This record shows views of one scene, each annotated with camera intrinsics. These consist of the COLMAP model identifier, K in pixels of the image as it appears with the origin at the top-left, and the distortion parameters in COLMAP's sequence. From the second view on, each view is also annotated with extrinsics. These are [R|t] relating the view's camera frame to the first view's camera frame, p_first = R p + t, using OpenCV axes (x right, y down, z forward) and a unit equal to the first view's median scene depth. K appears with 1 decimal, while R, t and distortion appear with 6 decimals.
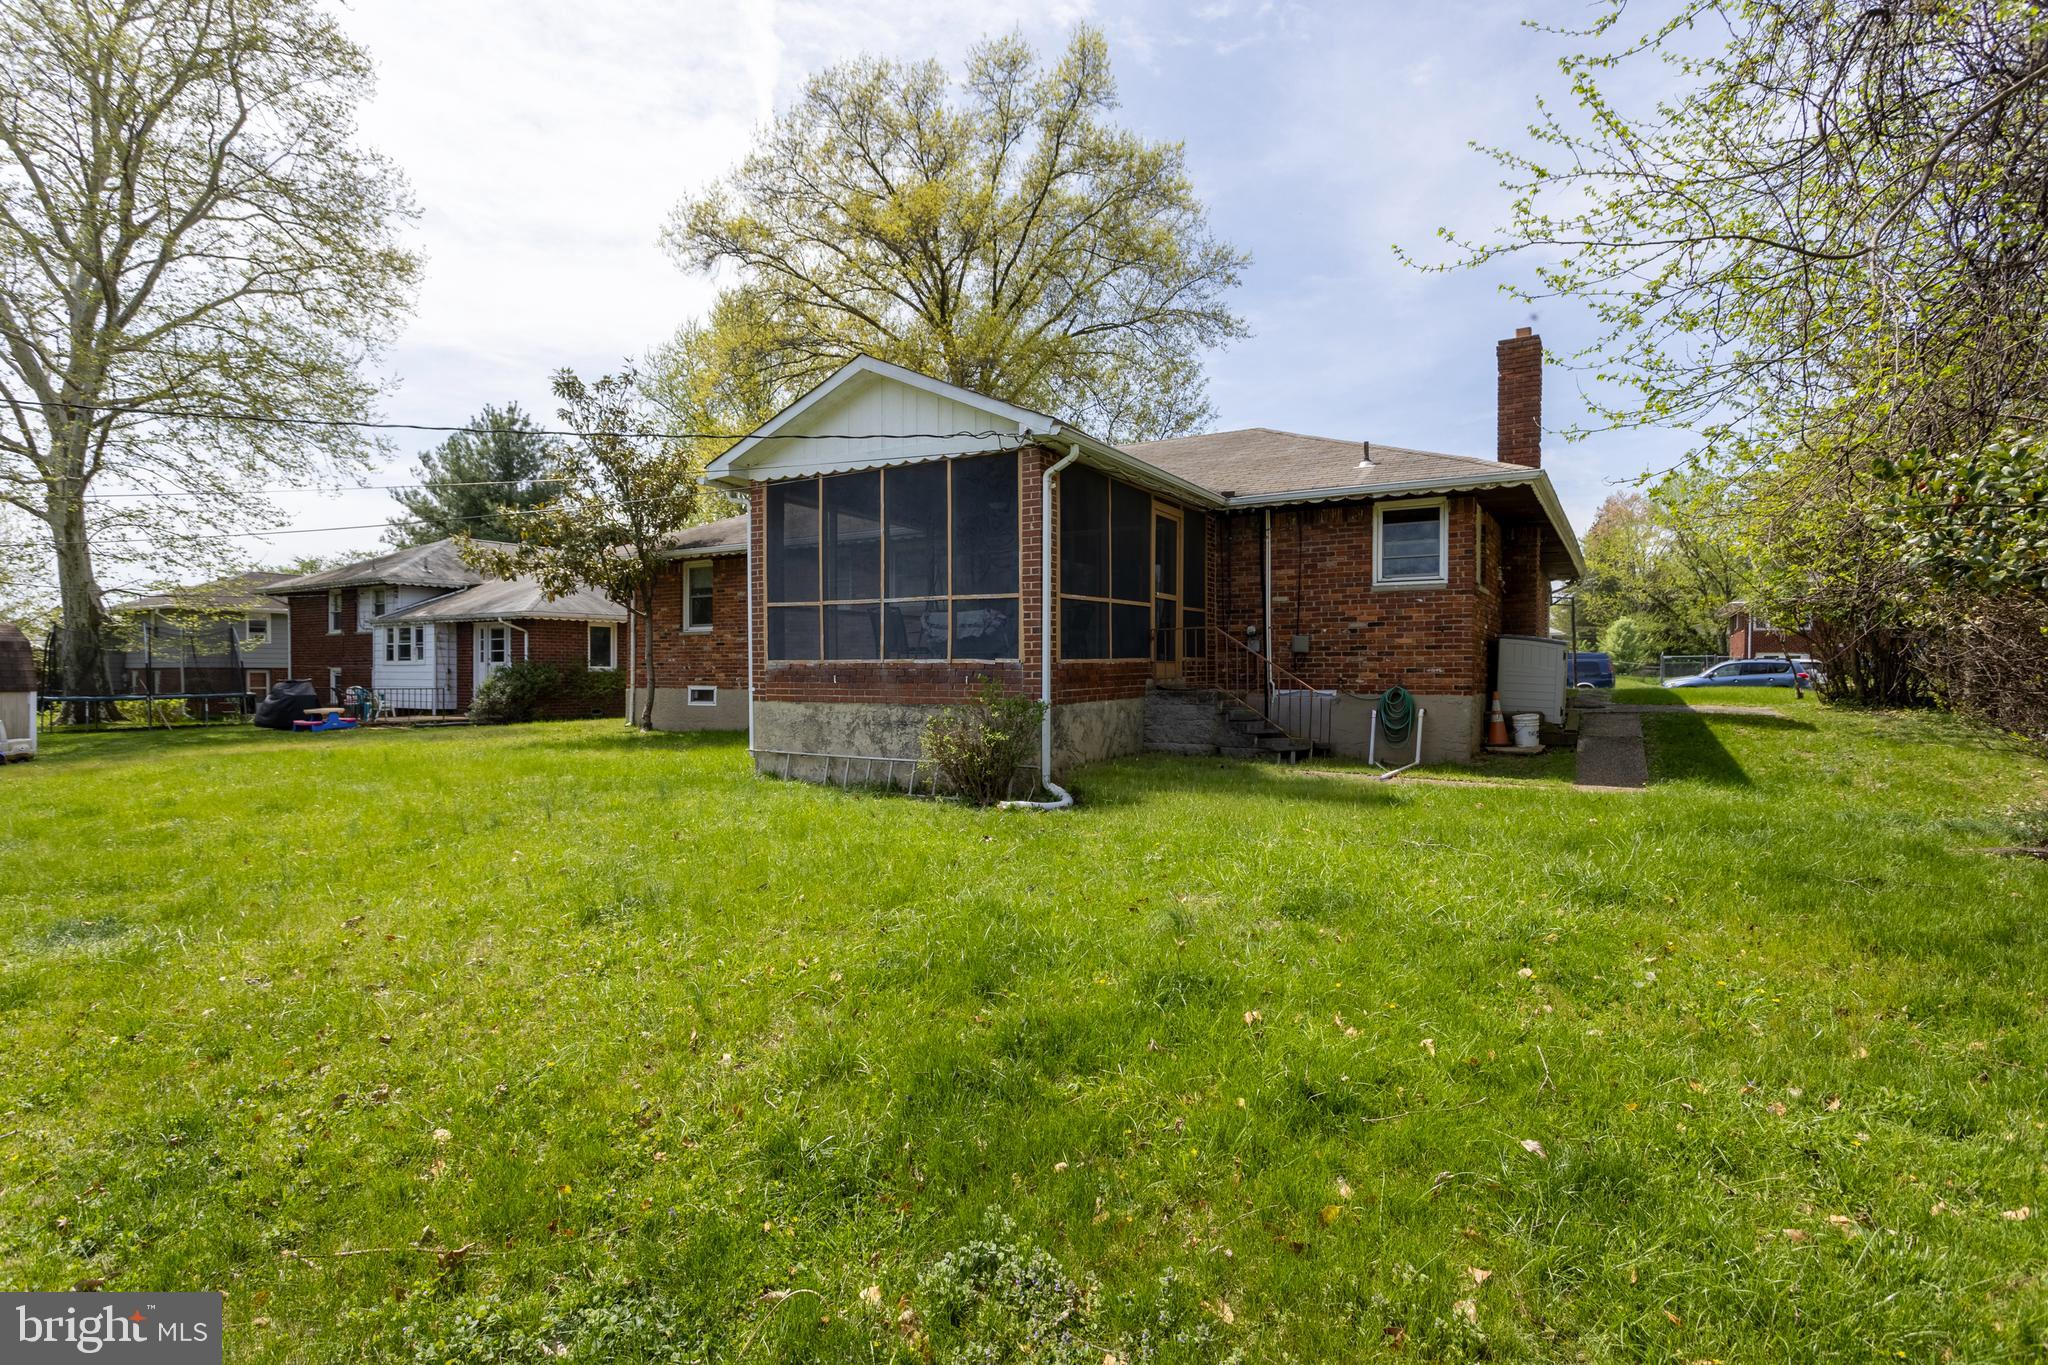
lens RADIAL K [[989.3, 0, 1024.0], [0, 989.3, 682.5], [0, 0, 1]] dist [-0.002798, -0.000827]
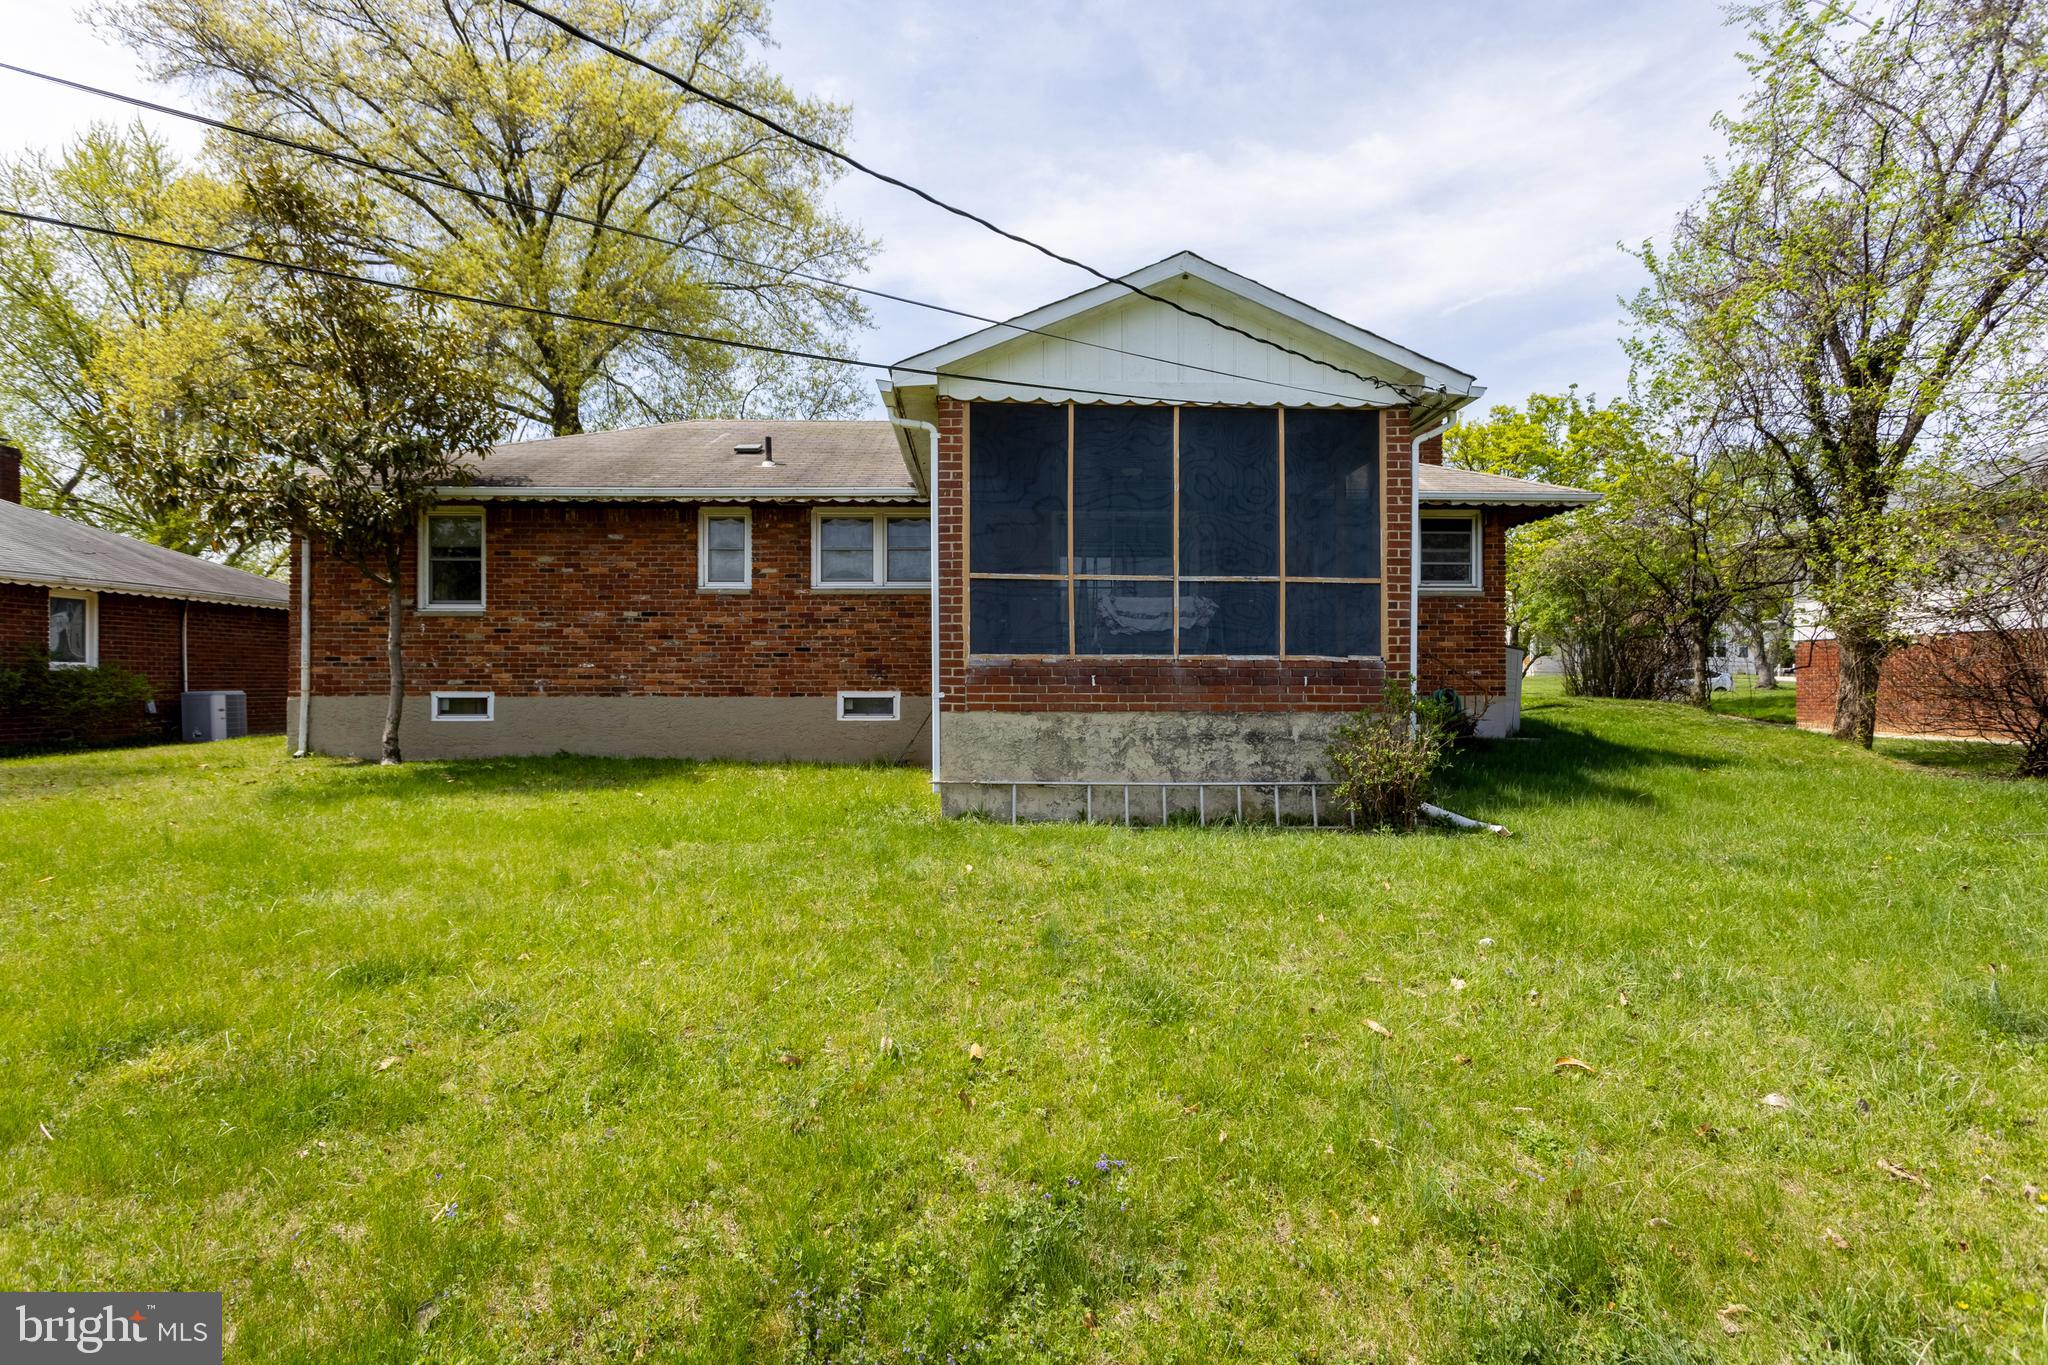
lens RADIAL K [[989.3, 0, 1024.0], [0, 989.3, 682.5], [0, 0, 1]] dist [-0.002798, -0.000827]
pose [[0.846872, -0.001711, 0.531793, -0.619081], [0.003321, 0.999992, -0.002072, -0.000567], [-0.531786, 0.003521, 0.846872, 0.388877]]
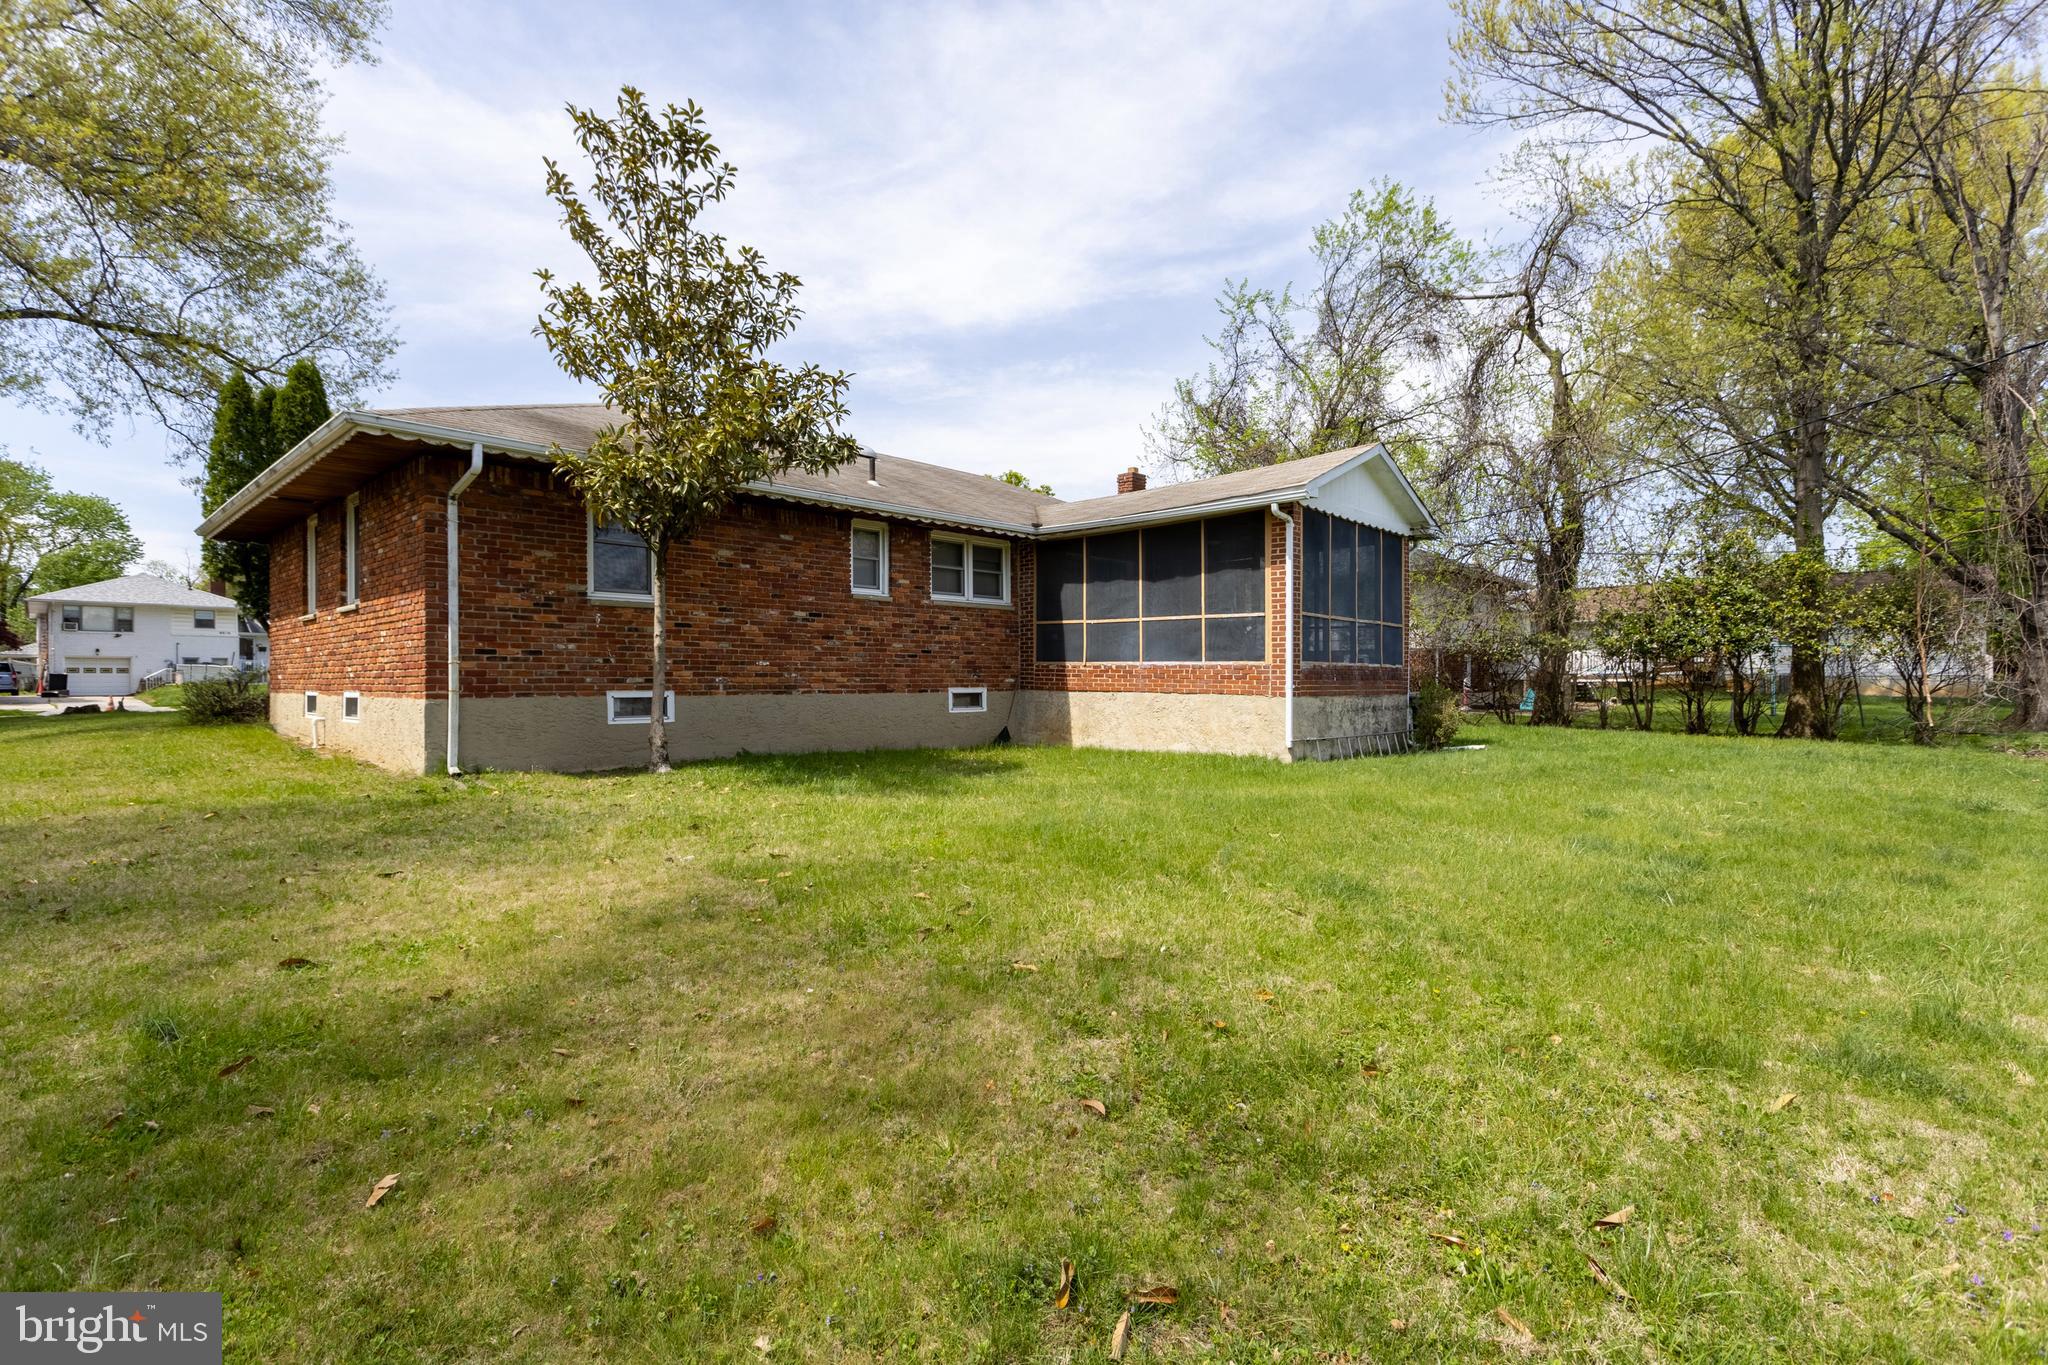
lens RADIAL K [[991.2, 0, 1024.0], [0, 991.2, 682.5], [0, 0, 1]] dist [0.000636, 0.000000]
pose [[0.207991, -0.001163, 0.978130, -1.505473], [0.007847, 0.999969, -0.000480, 0.000537], [-0.978099, 0.007775, 0.207994, 1.104902]]
